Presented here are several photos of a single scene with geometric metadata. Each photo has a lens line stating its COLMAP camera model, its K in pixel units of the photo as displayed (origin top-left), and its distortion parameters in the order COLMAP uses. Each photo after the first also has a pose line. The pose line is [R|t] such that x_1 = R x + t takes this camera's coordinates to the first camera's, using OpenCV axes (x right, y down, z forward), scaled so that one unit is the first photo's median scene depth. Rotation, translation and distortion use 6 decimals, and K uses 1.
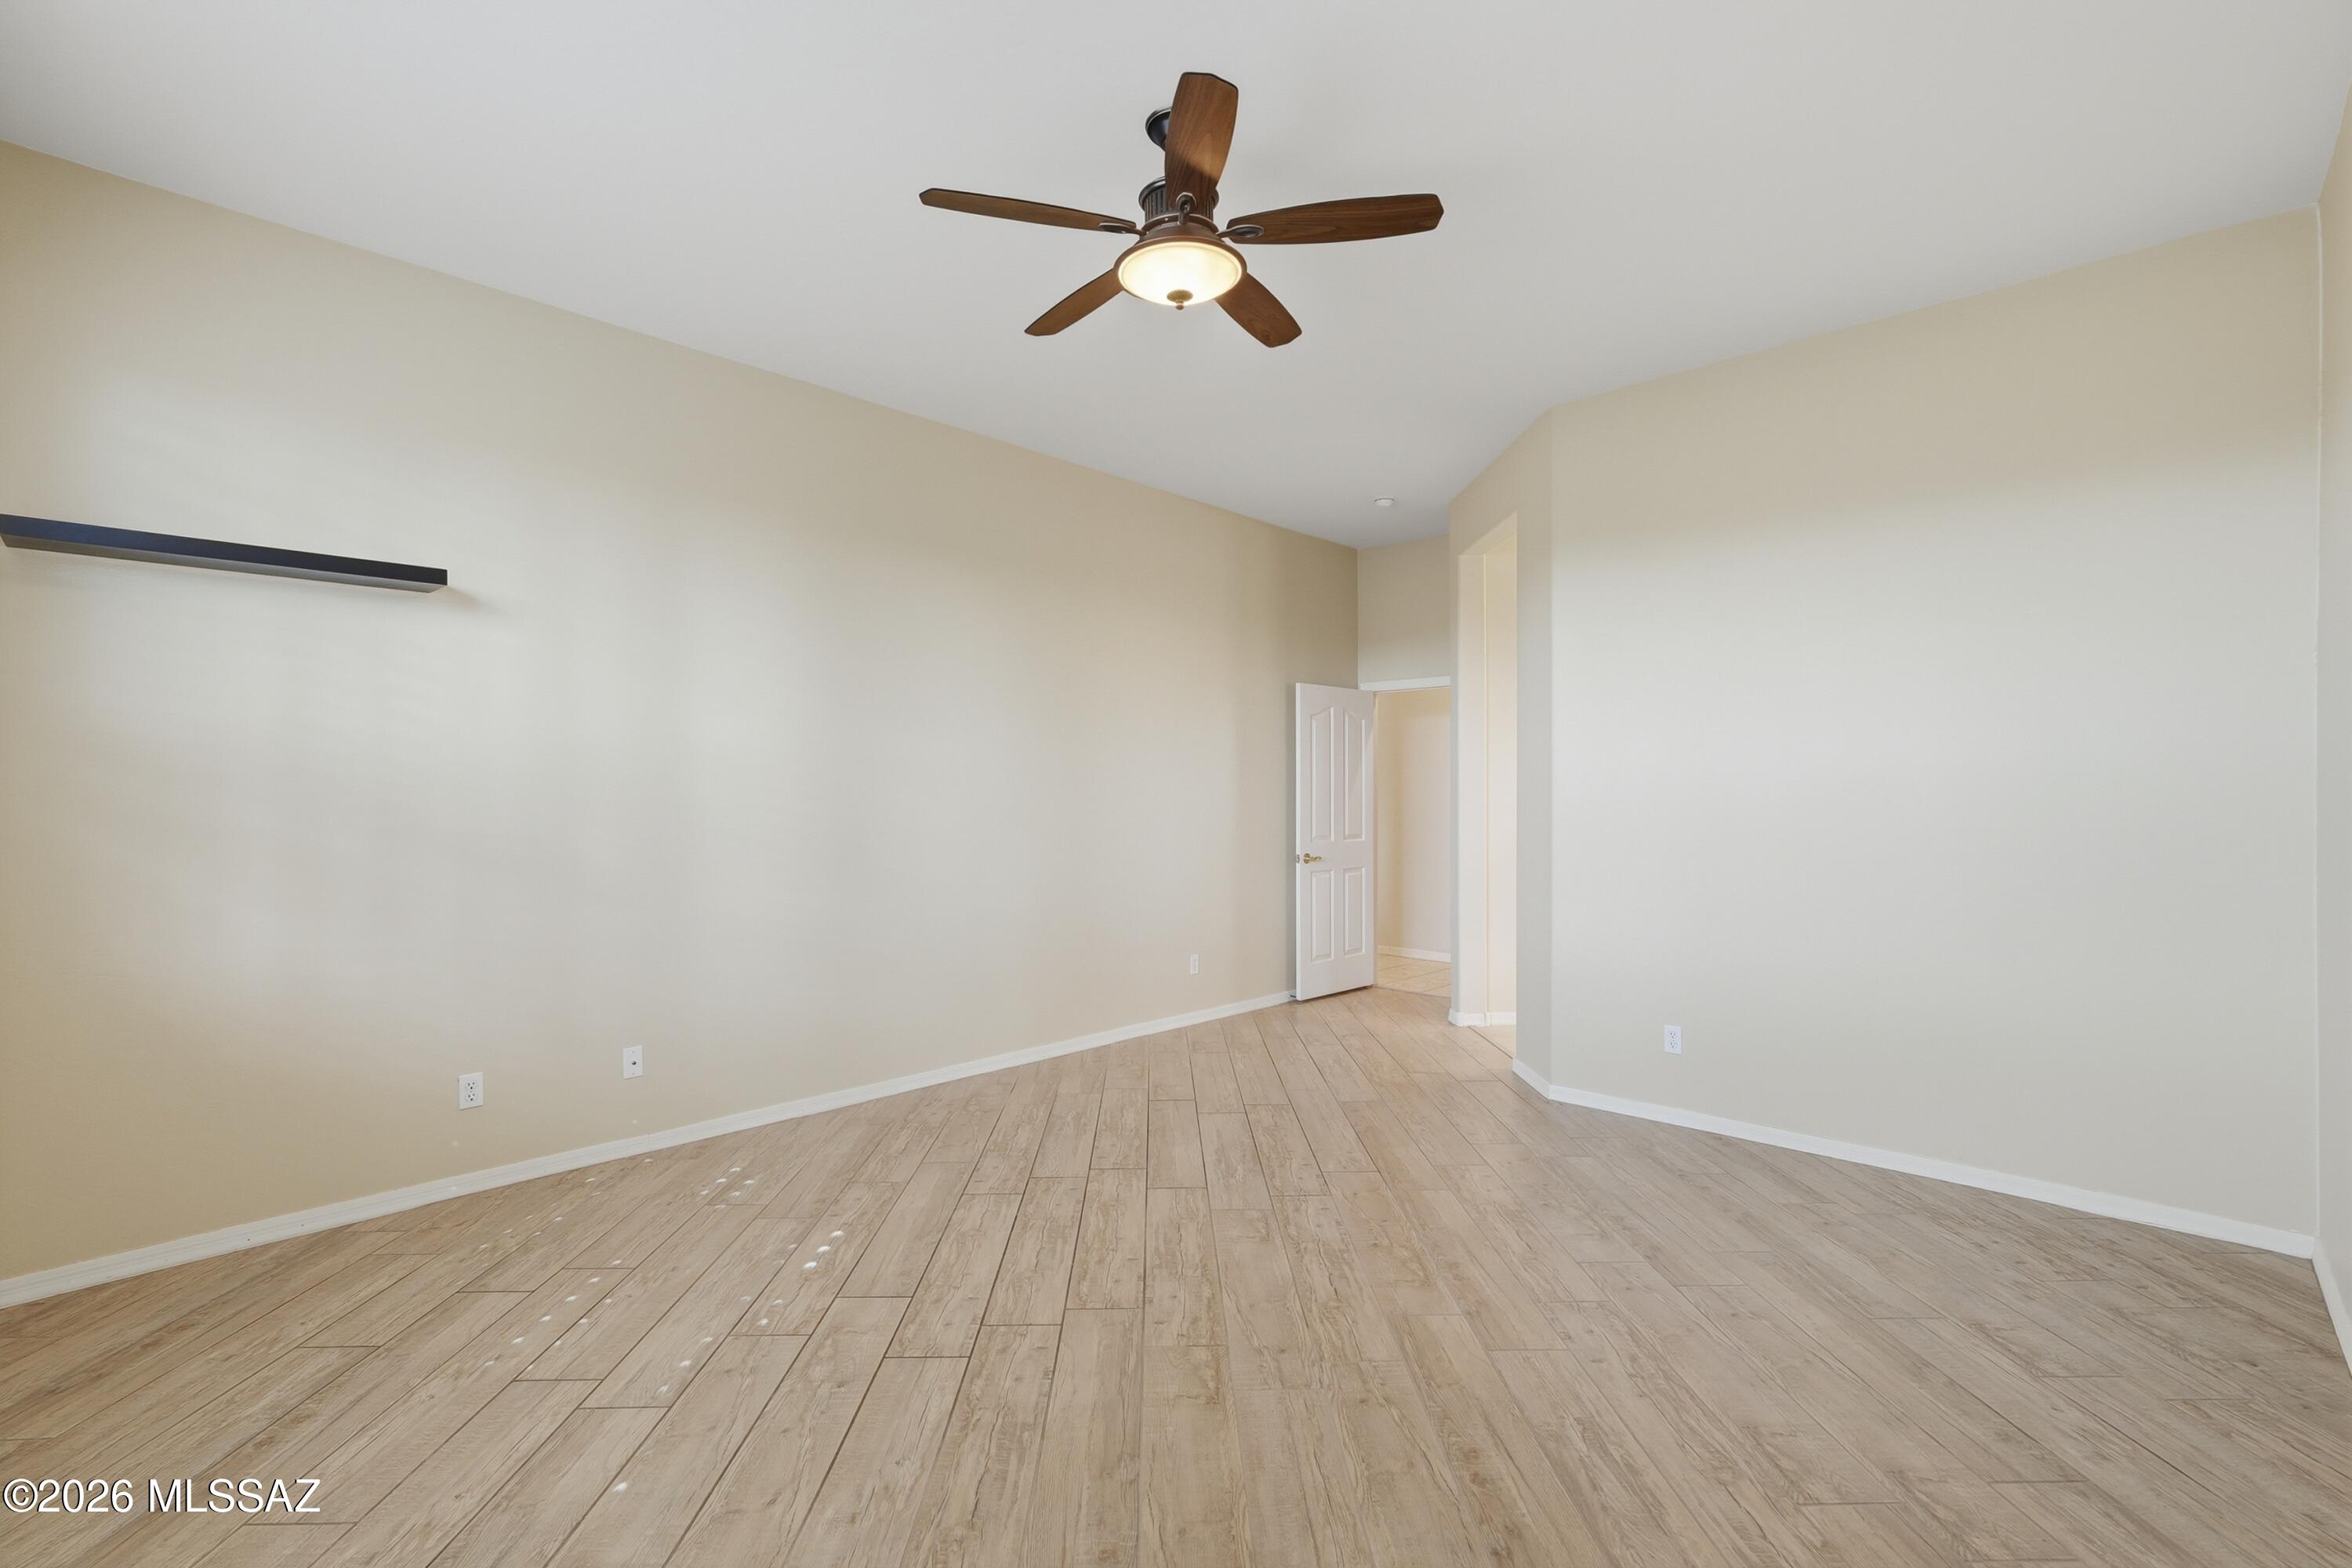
lens RADIAL K [[1029.0, 0, 1180.6], [0, 1029.0, 783.6], [0, 0, 1]] dist [-0.014853, 0.007223]
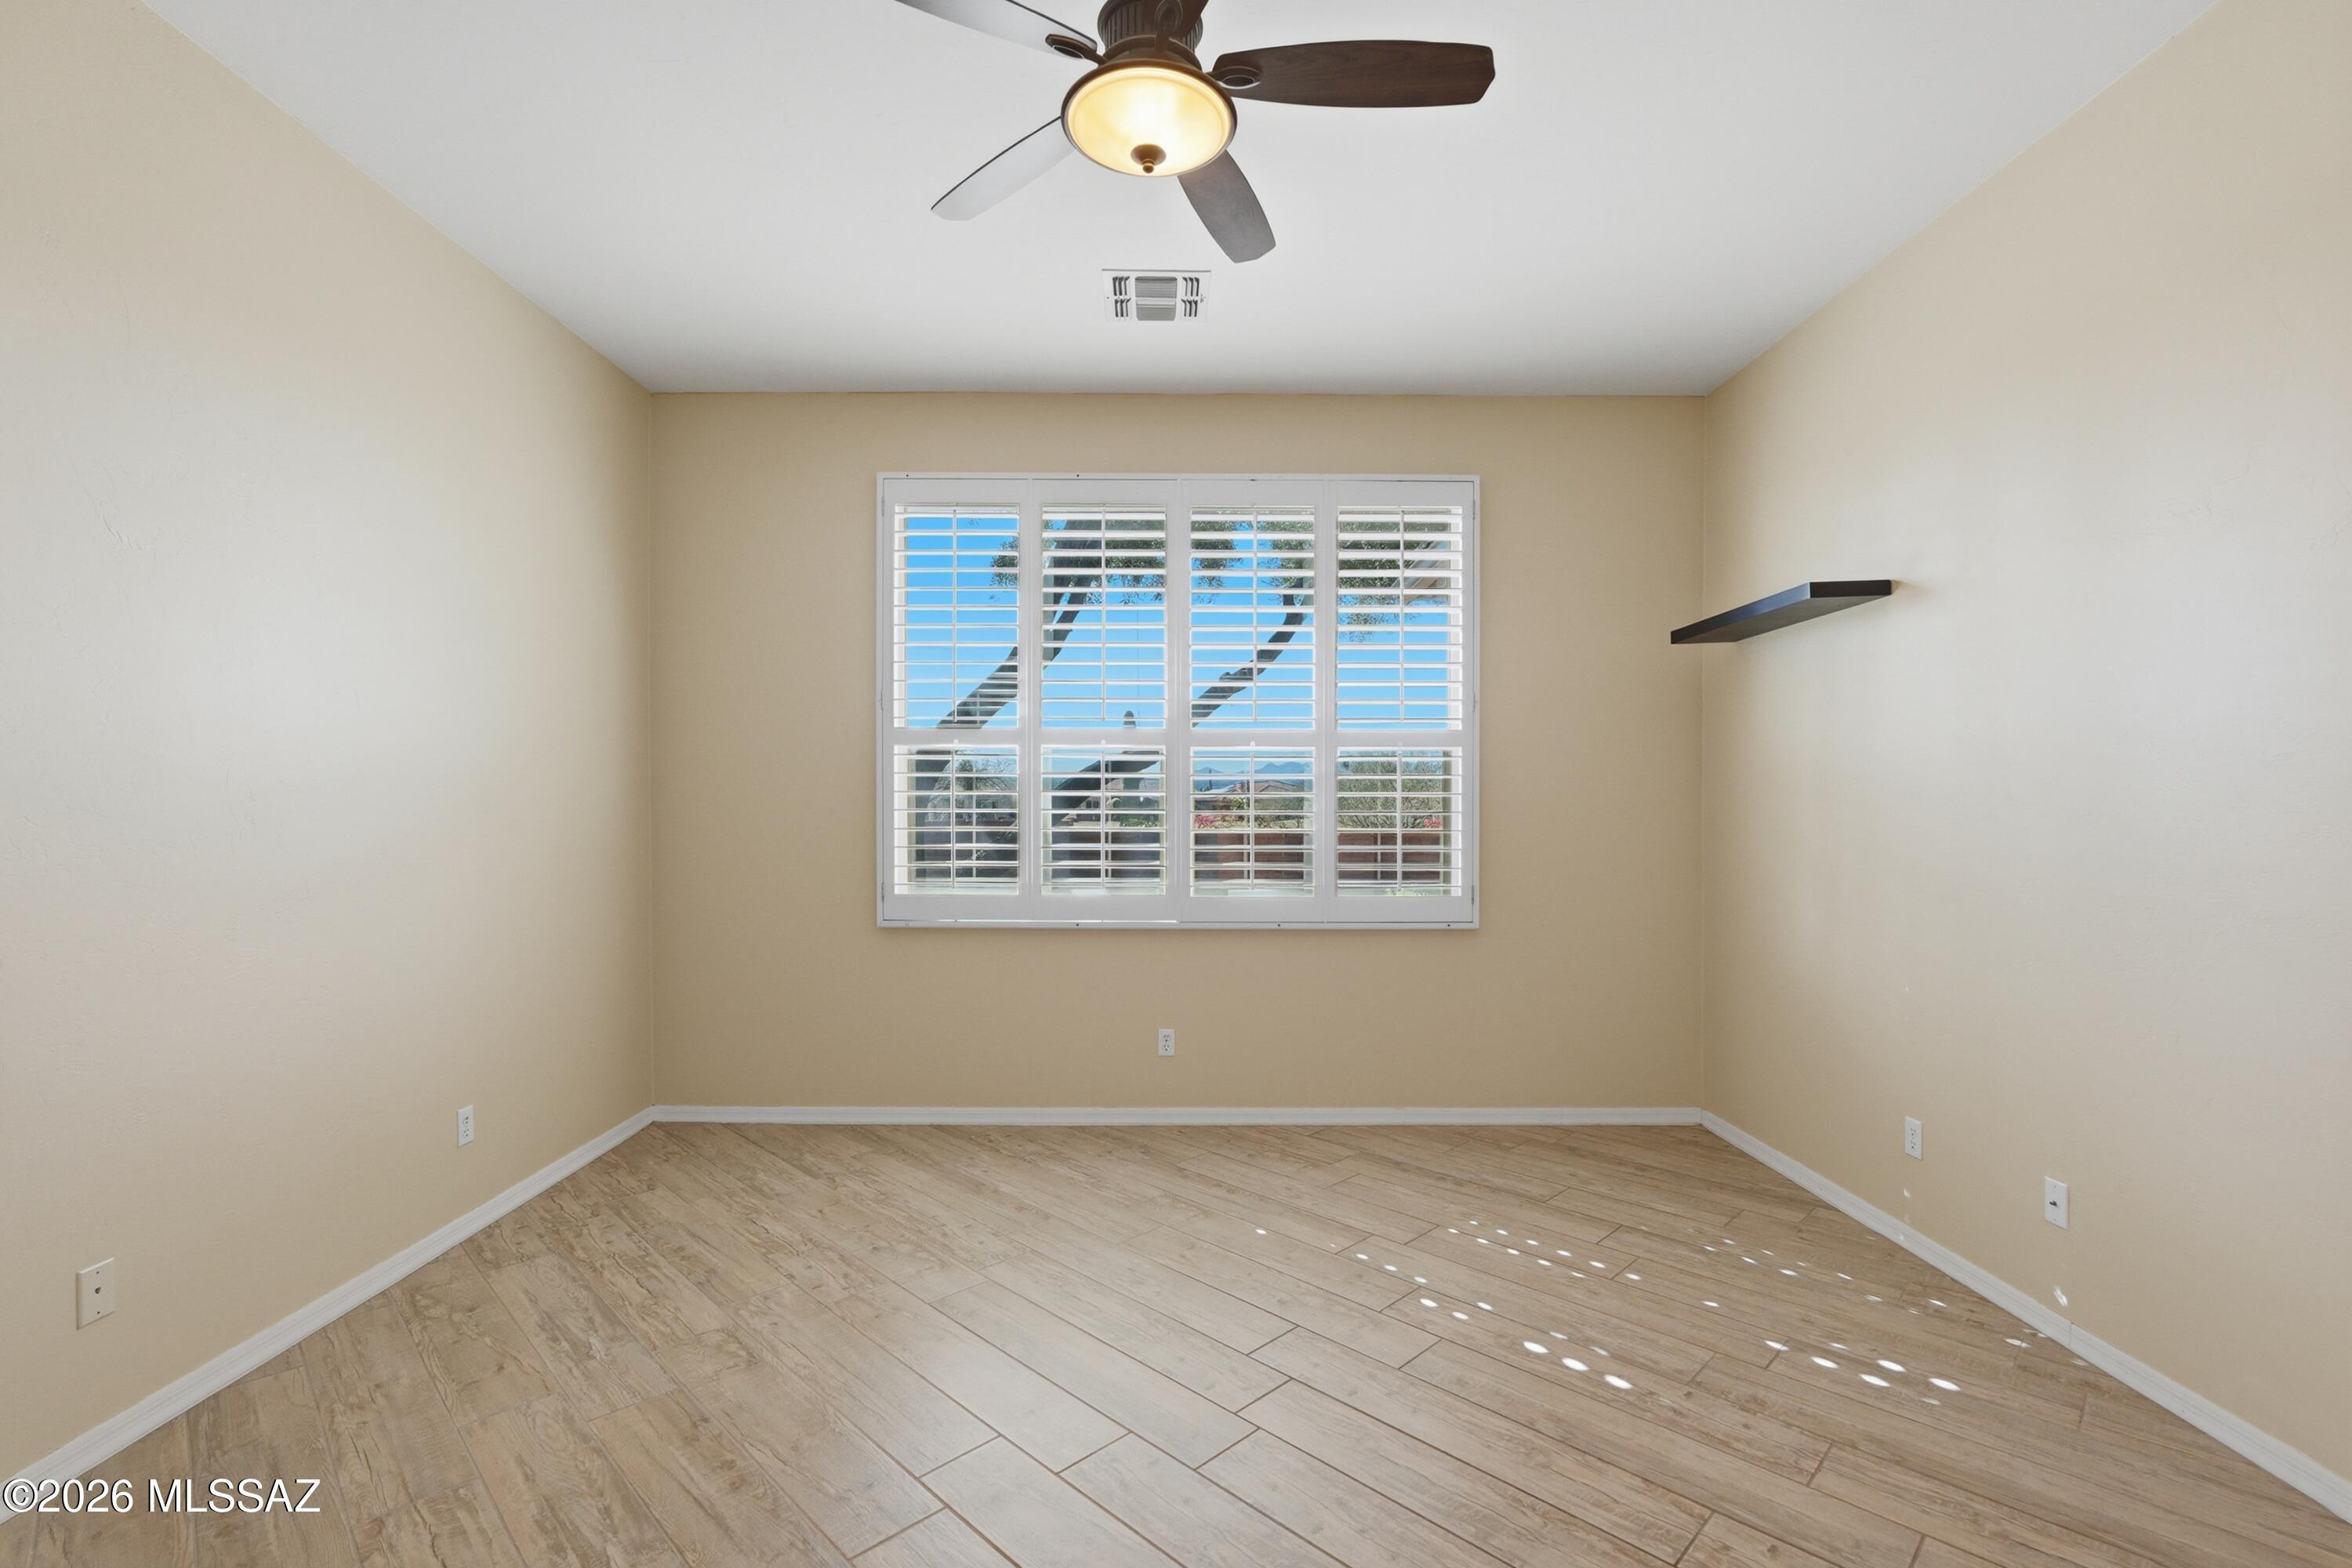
lens RADIAL K [[1029.0, 0, 1180.6], [0, 1029.0, 783.6], [0, 0, 1]] dist [-0.014853, 0.007223]
pose [[-0.713357, -0.010123, -0.700728, 0.483300], [0.006248, 0.999764, -0.020803, 0.003431], [0.700773, -0.019218, -0.713125, 1.437415]]
